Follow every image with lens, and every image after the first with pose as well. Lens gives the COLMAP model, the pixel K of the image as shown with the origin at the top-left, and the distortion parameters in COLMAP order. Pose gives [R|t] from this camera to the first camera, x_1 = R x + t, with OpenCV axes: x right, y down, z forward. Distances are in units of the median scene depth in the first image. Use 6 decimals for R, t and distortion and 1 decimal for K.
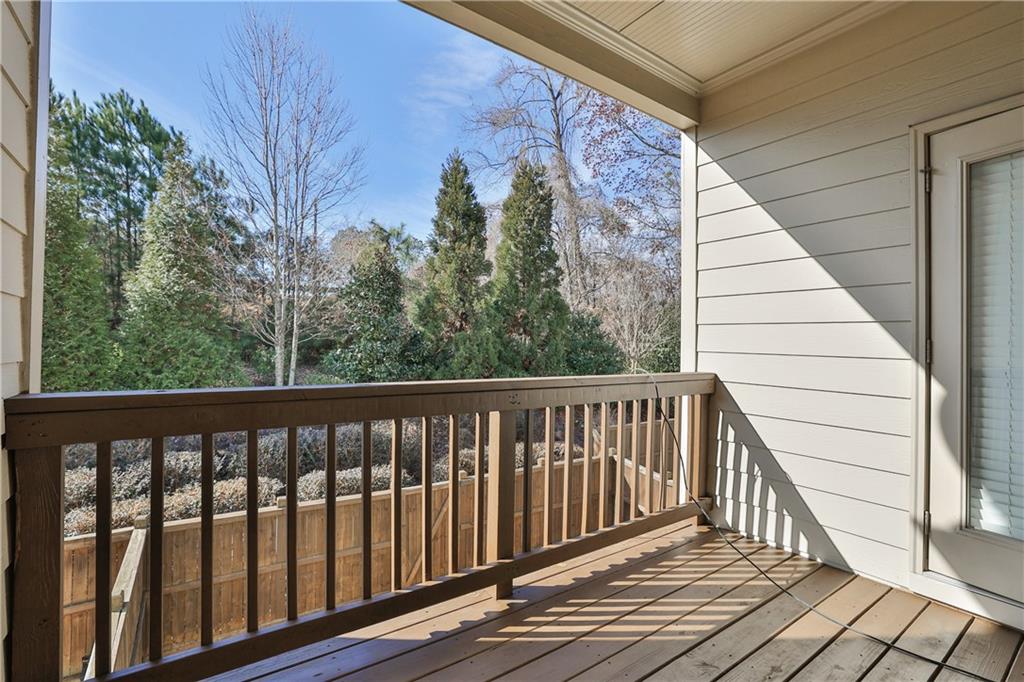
lens RADIAL K [[465.0, 0, 512.6], [0, 465.0, 335.5], [0, 0, 1]] dist [-0.003212, -0.000195]
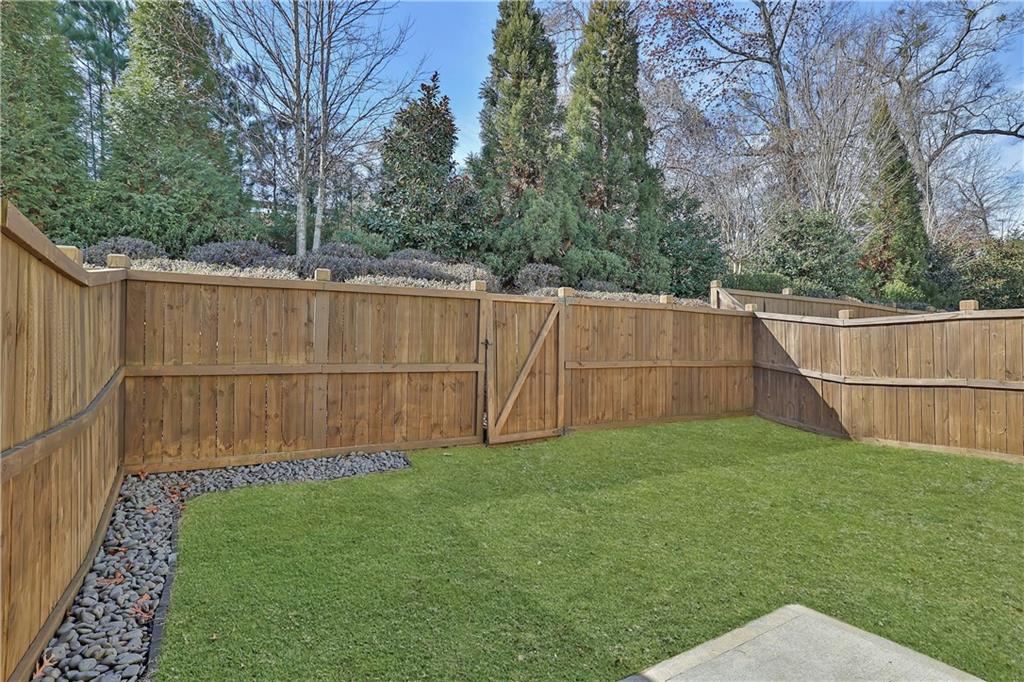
lens RADIAL K [[515.4, 0, 508.8], [0, 515.4, 347.8], [0, 0, 1]] dist [0.001768, 0.000069]
pose [[0.998691, -0.008132, -0.050498, -0.101859], [0.007314, 0.999839, -0.016363, 0.259493], [0.050623, 0.015972, 0.998590, 0.144355]]
